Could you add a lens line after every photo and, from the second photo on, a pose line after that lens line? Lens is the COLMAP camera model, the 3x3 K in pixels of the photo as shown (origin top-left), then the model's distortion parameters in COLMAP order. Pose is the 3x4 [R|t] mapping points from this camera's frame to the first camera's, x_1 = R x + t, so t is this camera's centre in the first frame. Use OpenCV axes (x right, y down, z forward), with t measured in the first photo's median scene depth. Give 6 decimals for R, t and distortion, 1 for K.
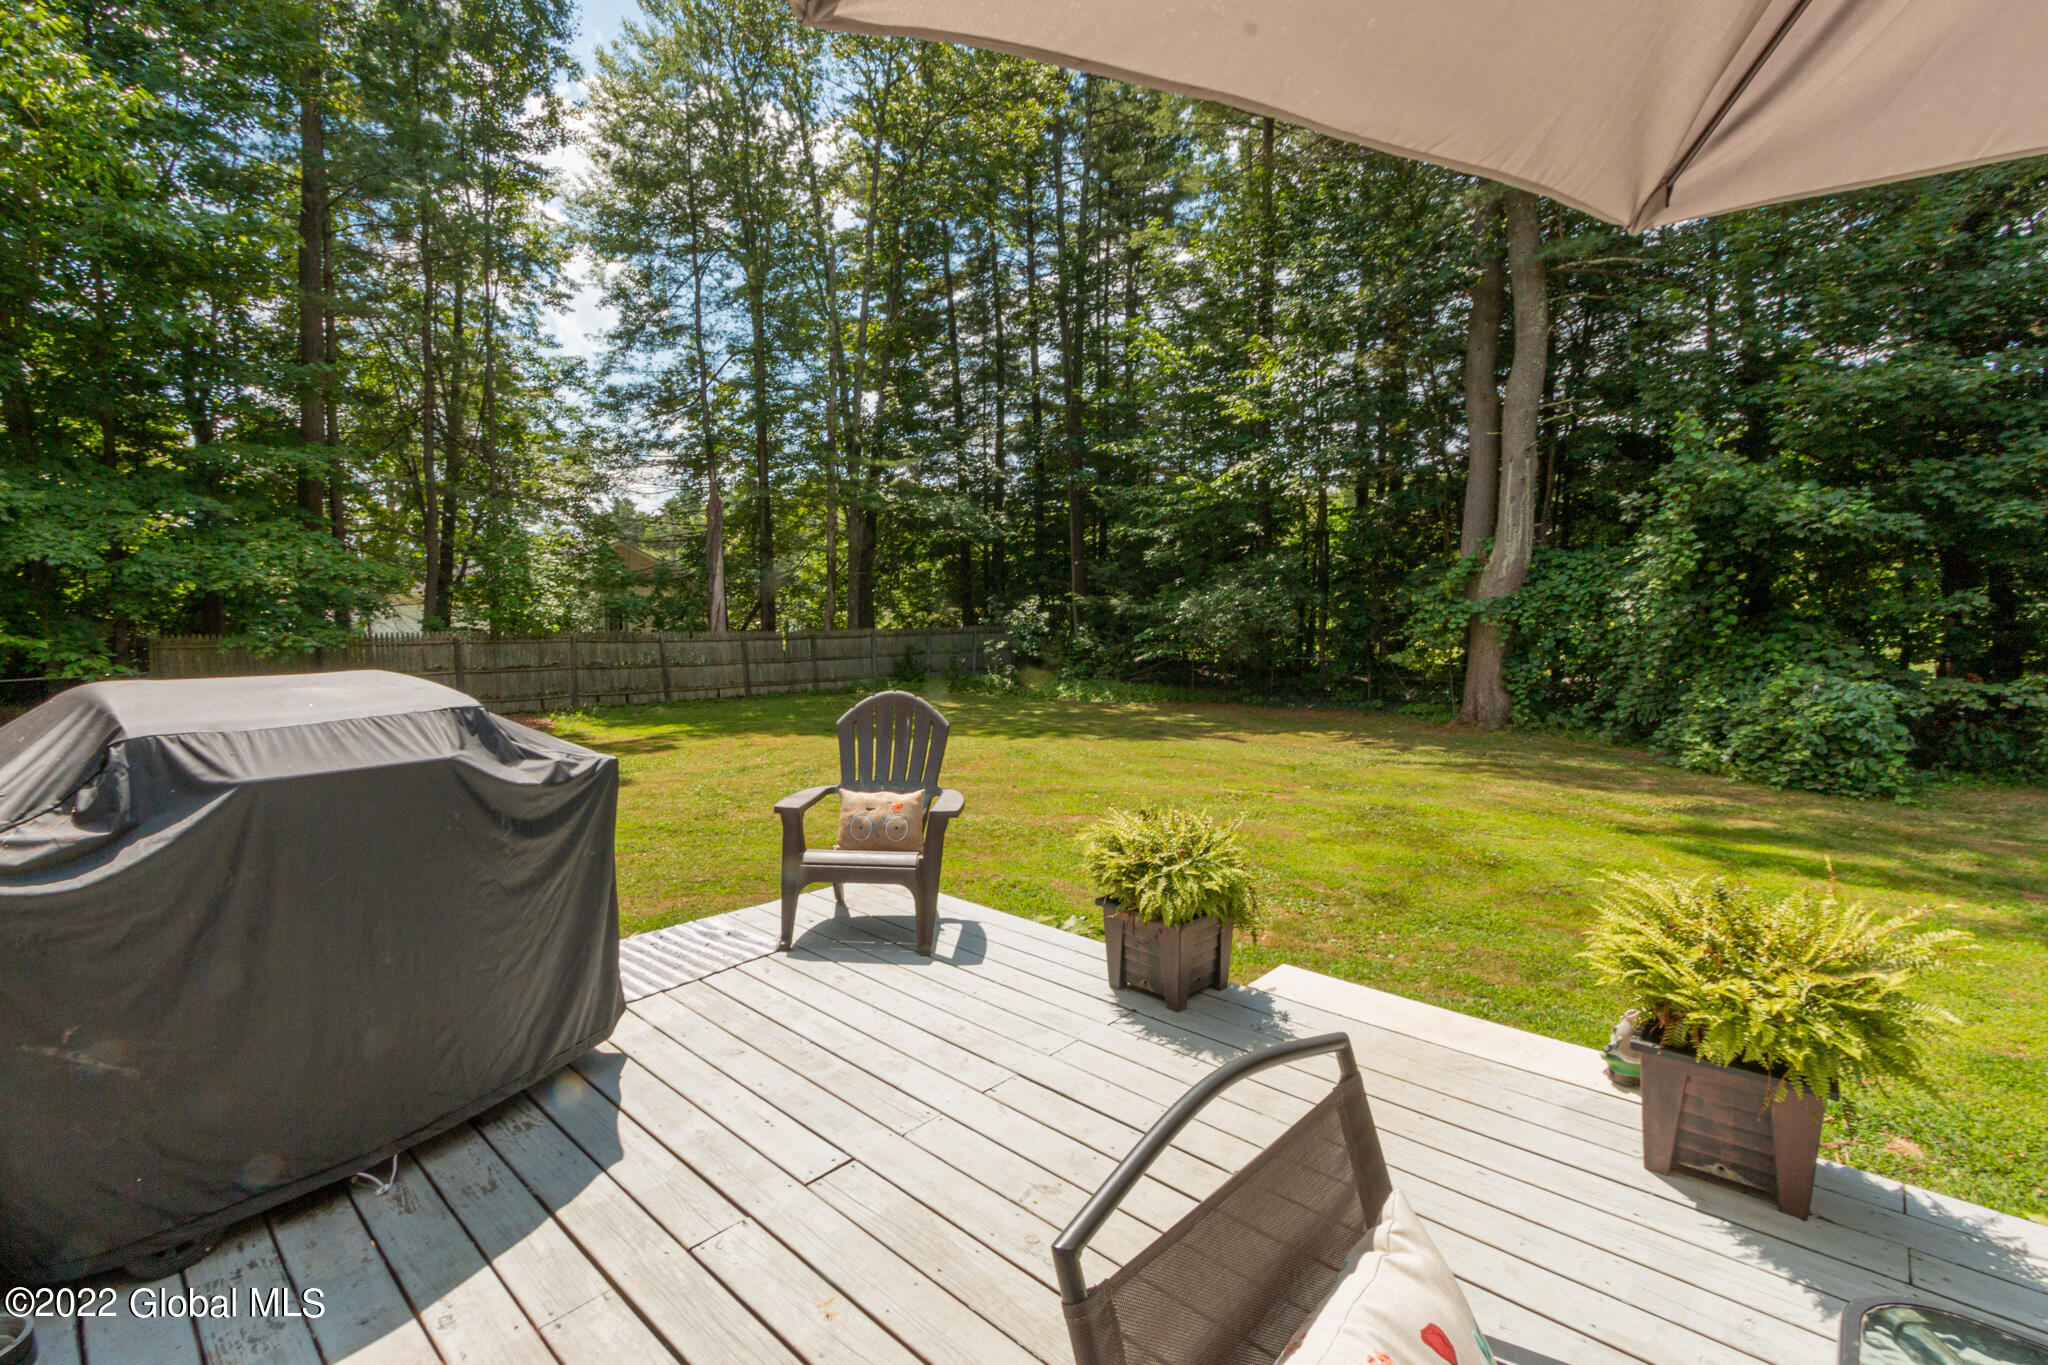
lens RADIAL K [[935.8, 0, 1017.2], [0, 935.8, 678.6], [0, 0, 1]] dist [0.001244, 0.000179]
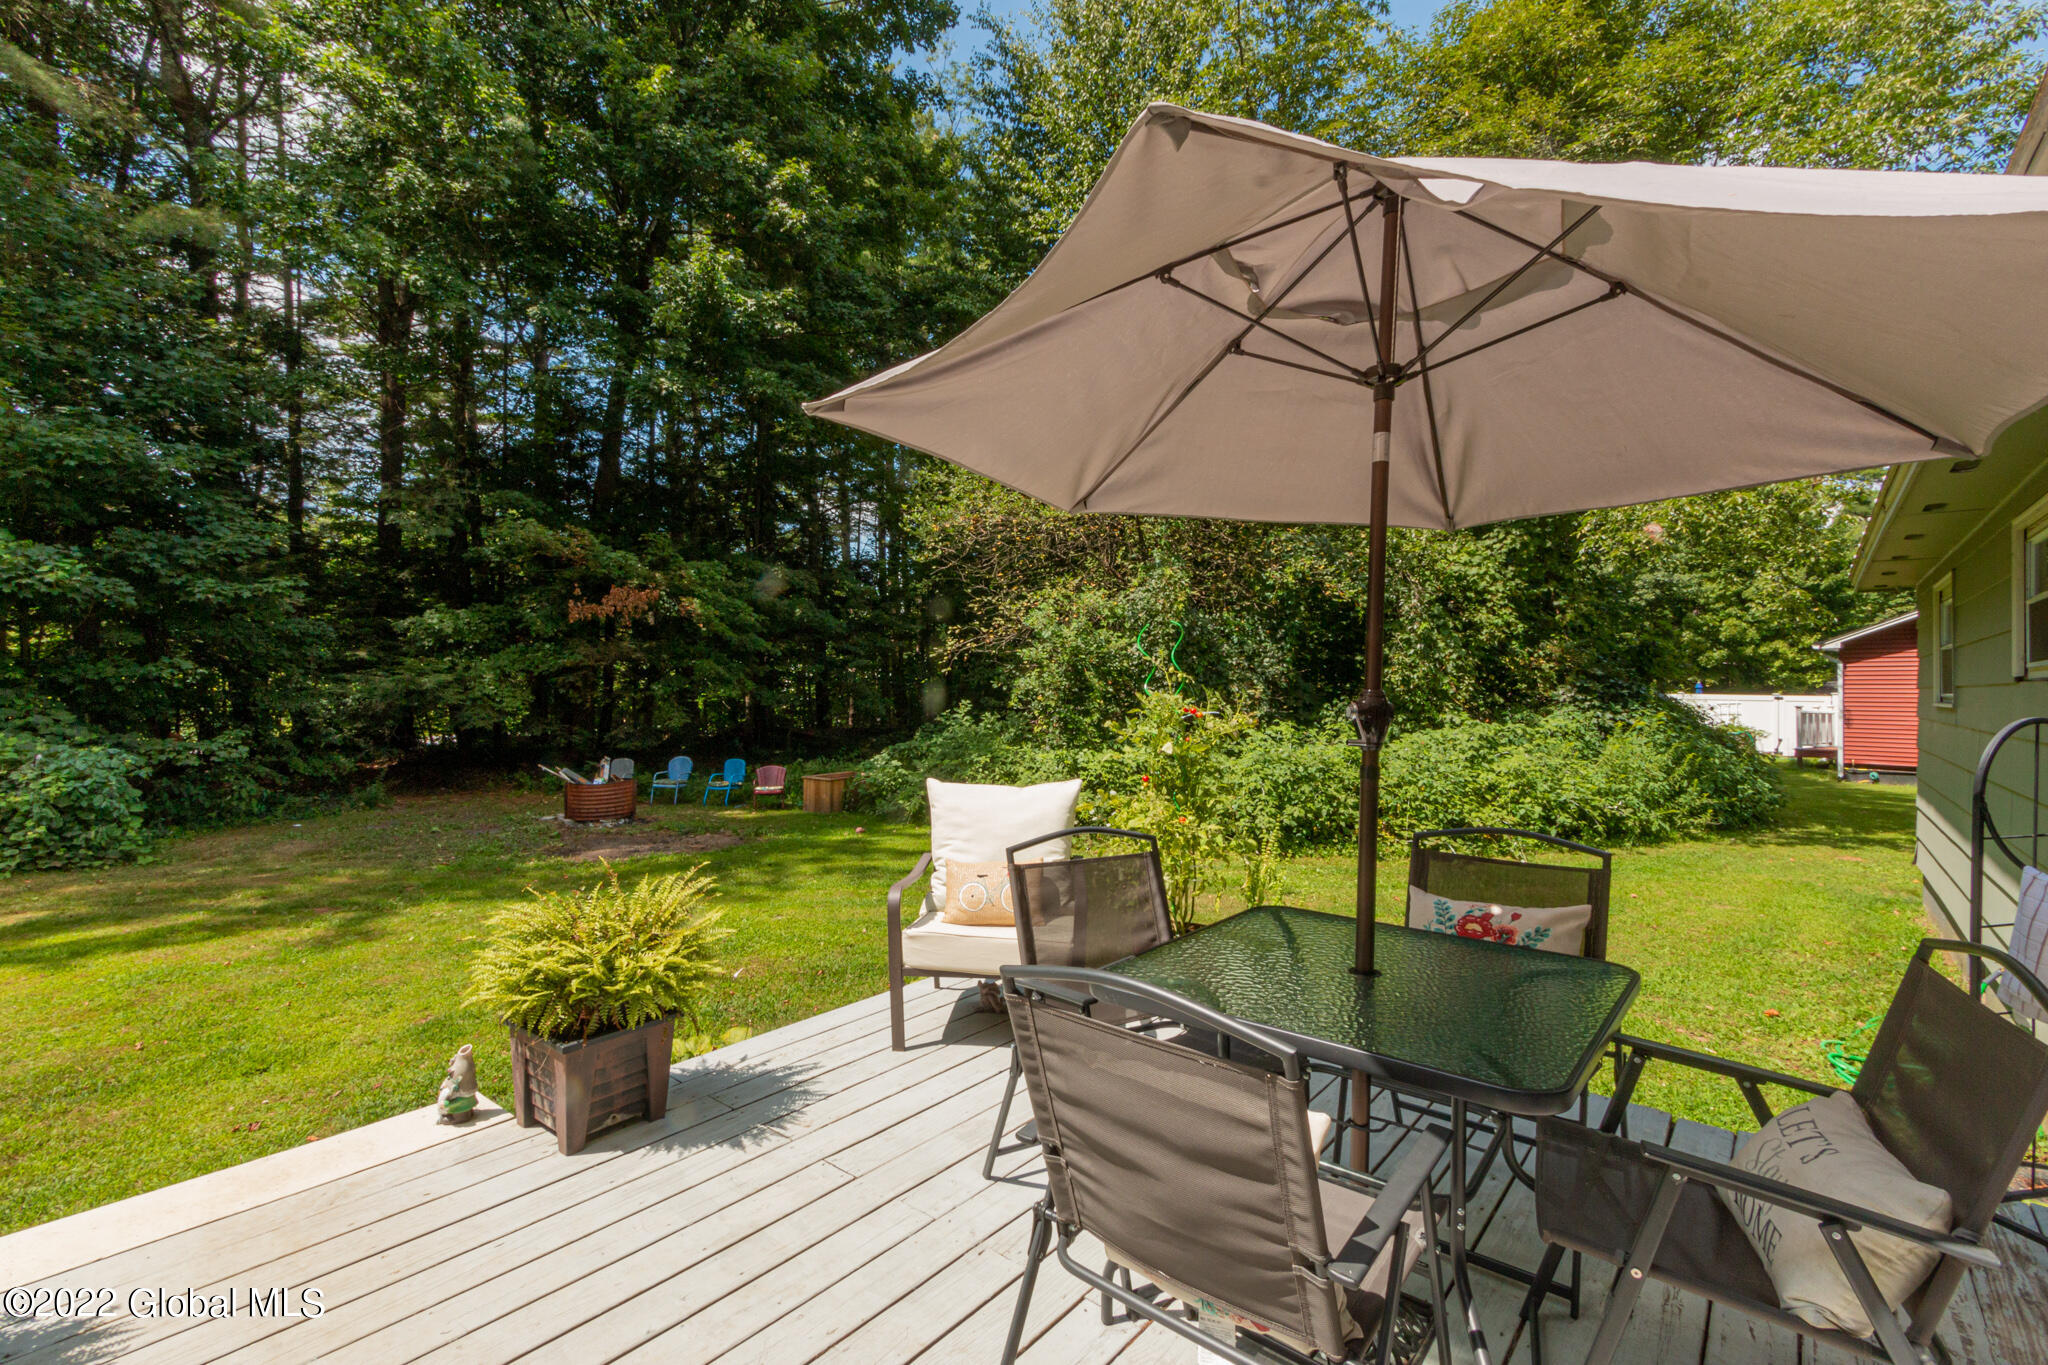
lens RADIAL K [[904.7, 0, 1024.0], [0, 904.7, 682.5], [0, 0, 1]] dist [0.000010, -0.000083]
pose [[-0.053624, 0.001710, 0.998560, -0.085497], [0.063467, 0.997982, 0.001700, -0.004051], [-0.996542, 0.063467, -0.053625, 0.085558]]
